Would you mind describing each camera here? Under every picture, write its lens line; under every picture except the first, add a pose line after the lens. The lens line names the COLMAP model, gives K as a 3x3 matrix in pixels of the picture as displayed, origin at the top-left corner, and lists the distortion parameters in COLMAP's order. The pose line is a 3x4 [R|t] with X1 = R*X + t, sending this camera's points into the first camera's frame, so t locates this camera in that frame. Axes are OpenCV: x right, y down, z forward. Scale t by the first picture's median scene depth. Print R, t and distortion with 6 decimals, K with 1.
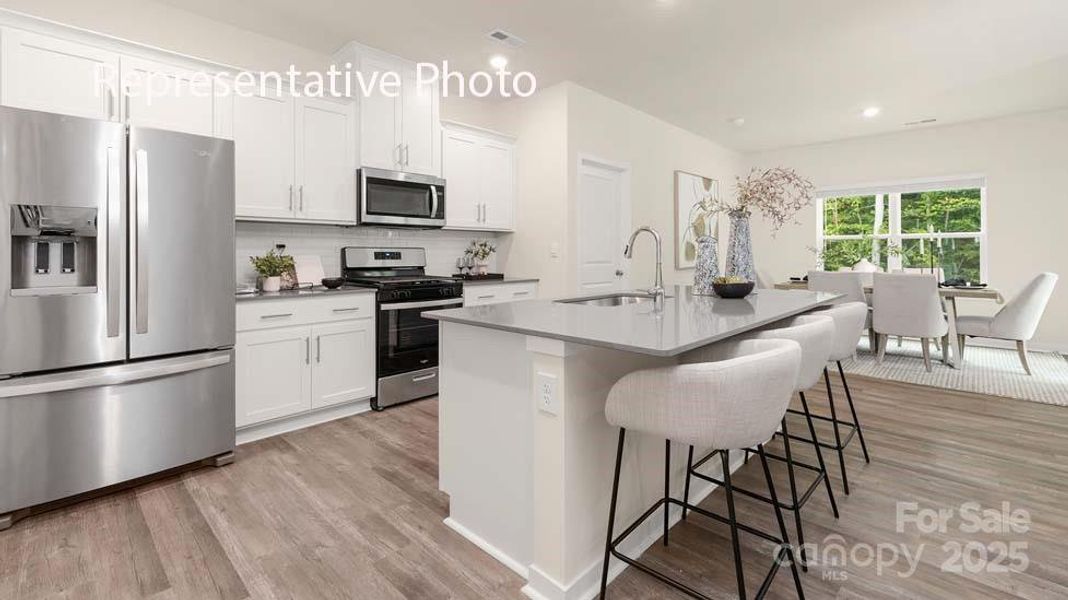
lens RADIAL K [[464.3, 0, 528.2], [0, 464.3, 251.3], [0, 0, 1]] dist [0.001034, -0.000287]
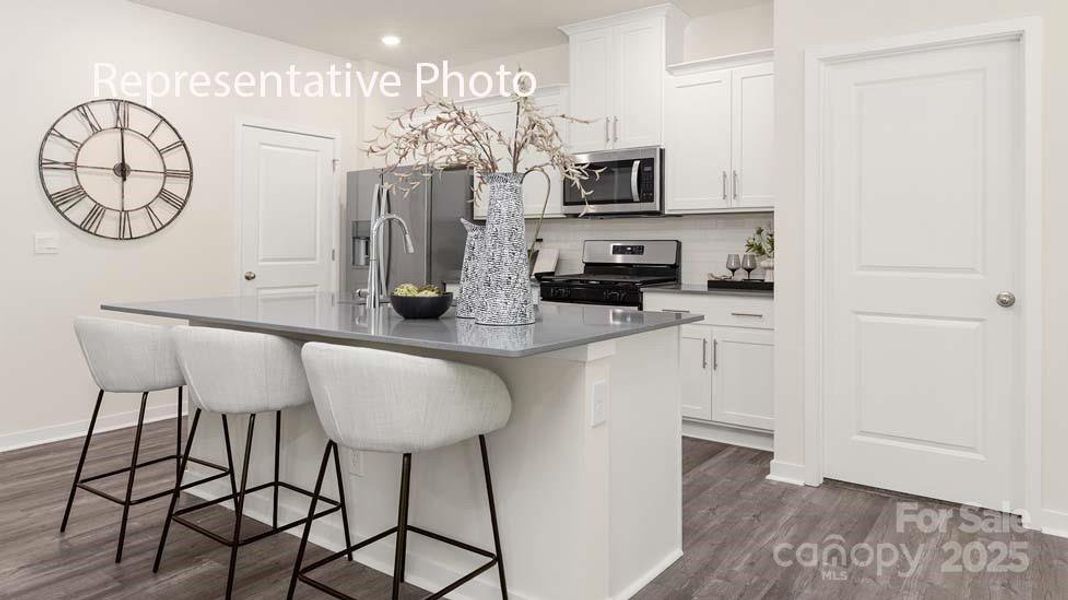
lens RADIAL K [[680.5, 0, 534.4], [0, 680.5, 295.0], [0, 0, 1]] dist [-0.010374, -0.002390]
pose [[0.145493, 0.072728, -0.986683, 0.880053], [-0.000111, 0.997296, 0.073494, 0.000413], [0.989359, -0.010584, 0.145107, 0.642192]]
